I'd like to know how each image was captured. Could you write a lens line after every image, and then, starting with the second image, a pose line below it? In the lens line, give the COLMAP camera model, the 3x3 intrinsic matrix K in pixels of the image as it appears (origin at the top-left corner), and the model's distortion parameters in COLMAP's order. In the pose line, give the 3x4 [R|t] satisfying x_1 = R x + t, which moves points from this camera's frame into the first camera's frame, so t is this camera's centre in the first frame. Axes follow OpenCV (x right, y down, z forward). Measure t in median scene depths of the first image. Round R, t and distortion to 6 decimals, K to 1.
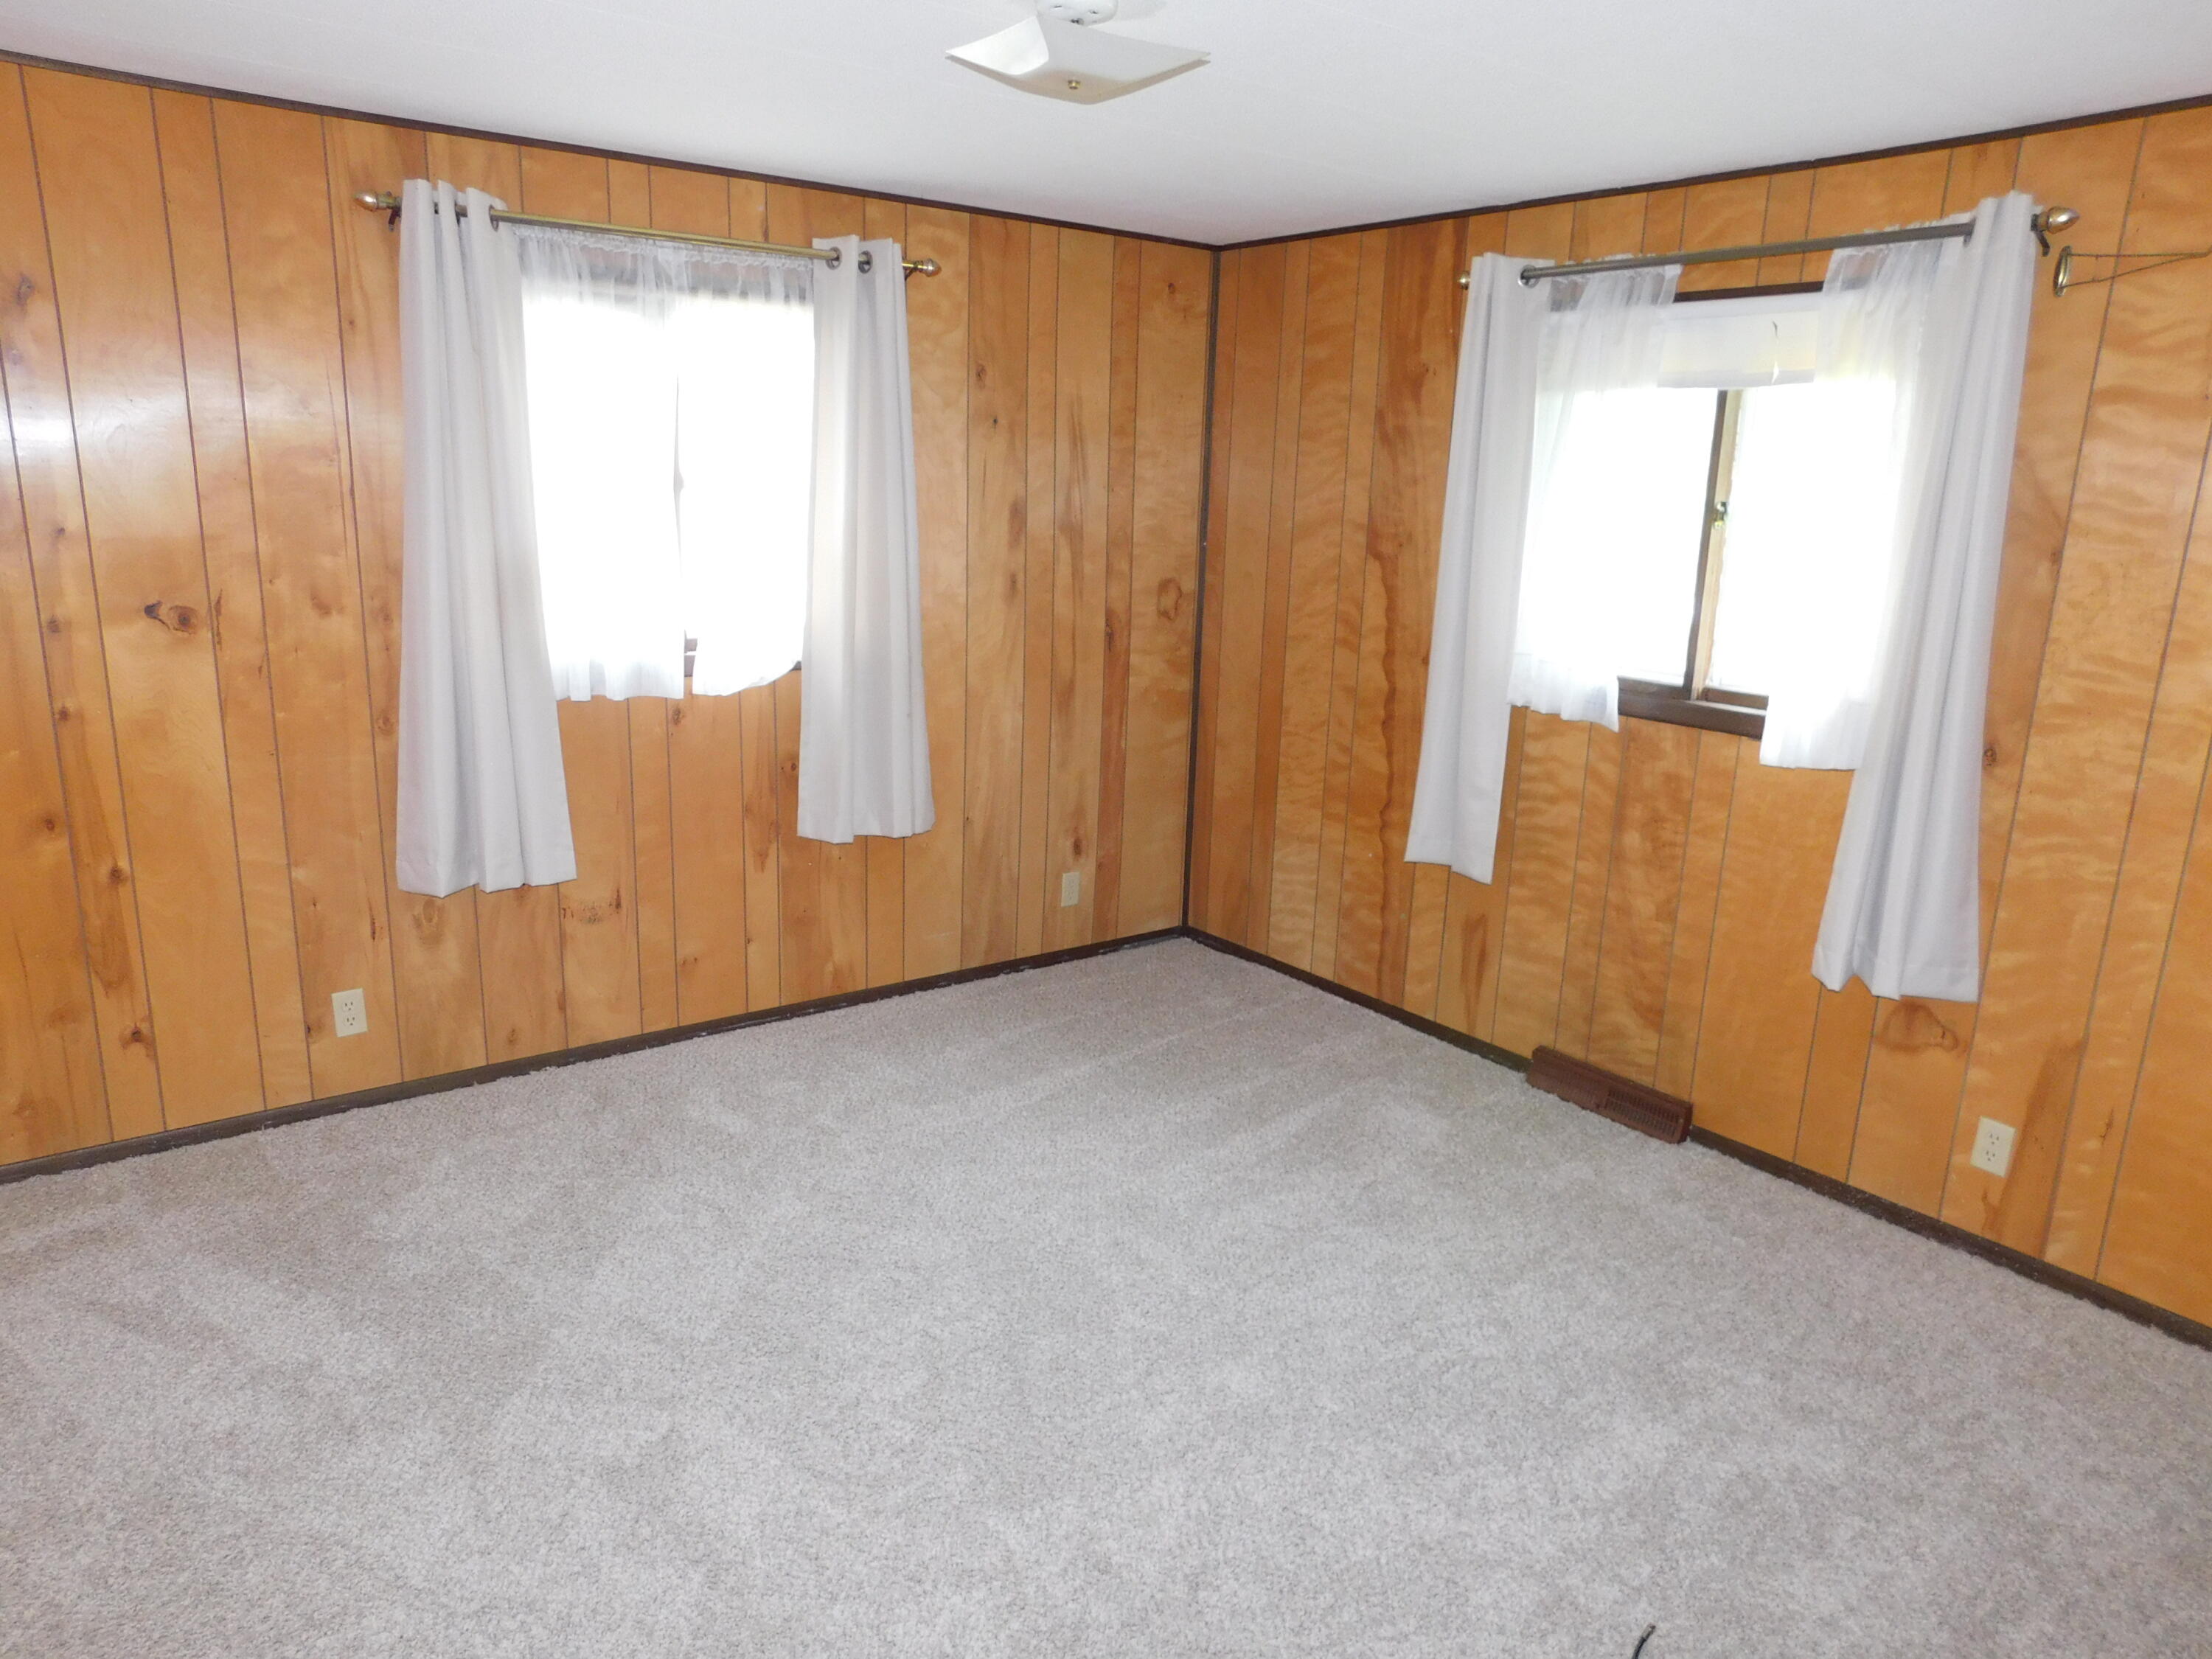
lens RADIAL K [[1461.8, 0, 1107.5], [0, 1461.8, 825.1], [0, 0, 1]] dist [-0.064830, 0.053817]
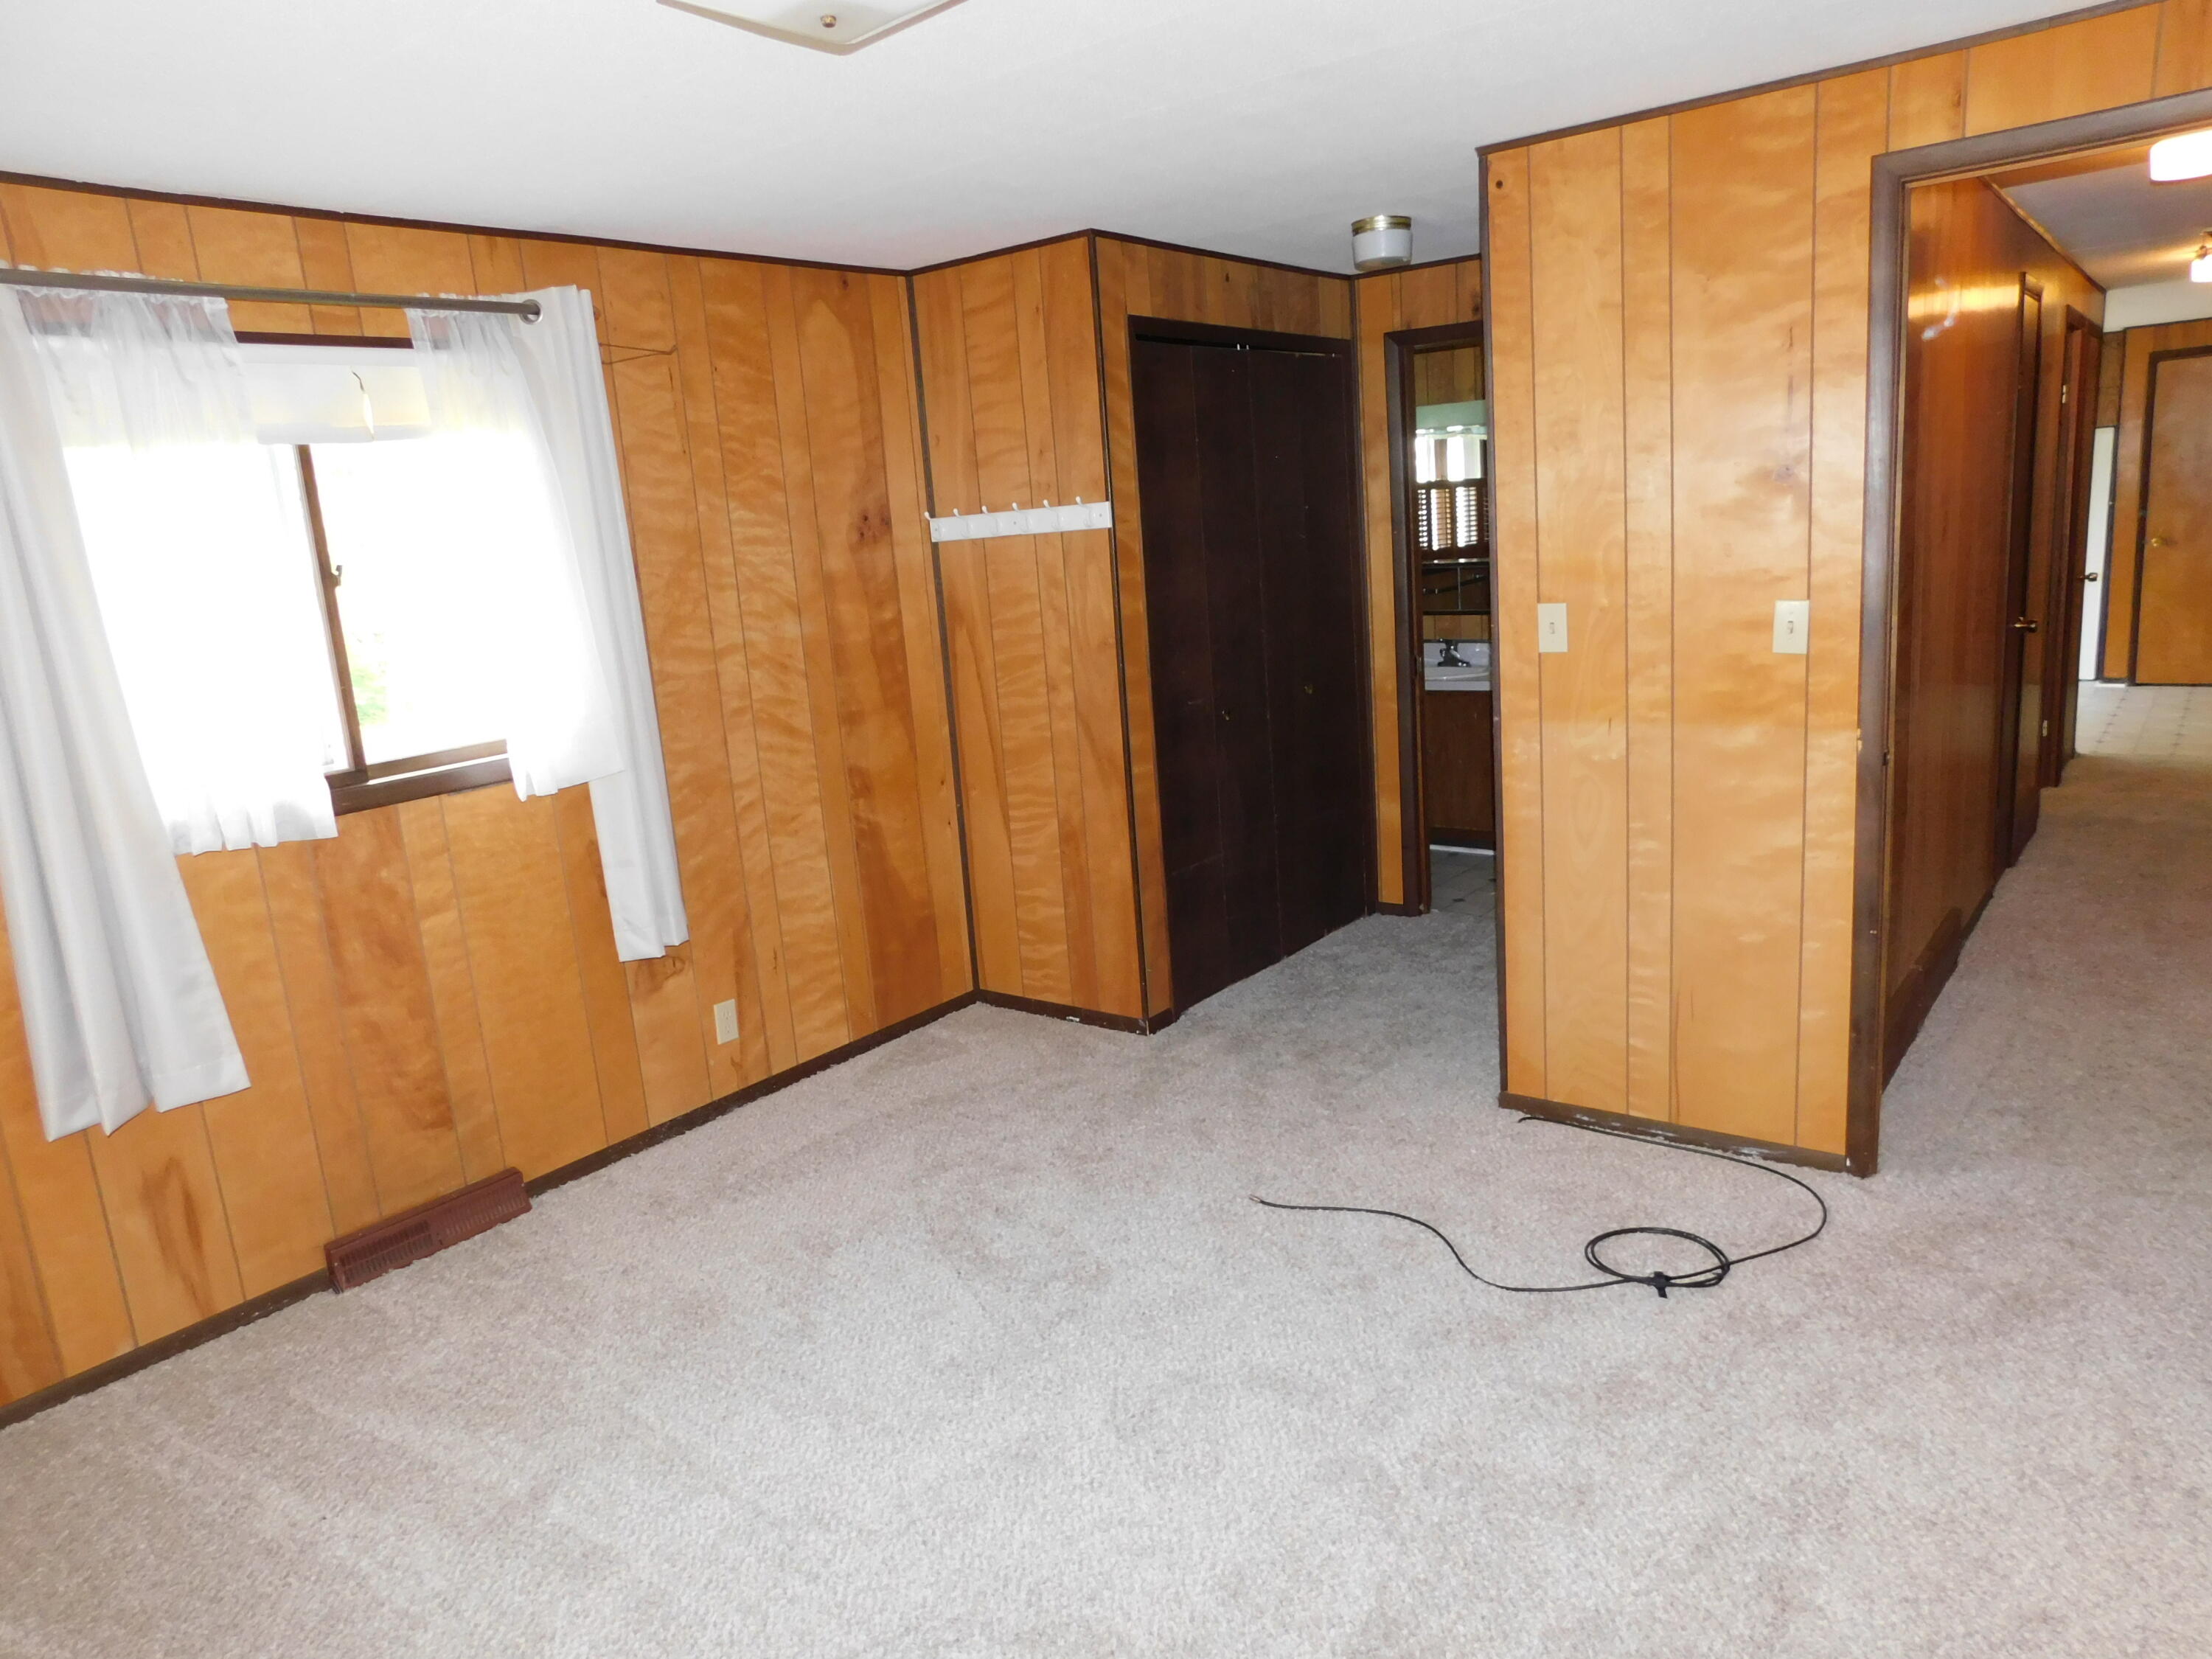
lens RADIAL K [[1461.8, 0, 1104.0], [0, 1461.8, 831.3], [0, 0, 1]] dist [-0.064830, 0.053817]
pose [[-0.253017, -0.217910, 0.942602, -0.598576], [0.288219, 0.913086, 0.288451, -0.191023], [-0.923532, 0.344659, -0.168220, 0.754527]]
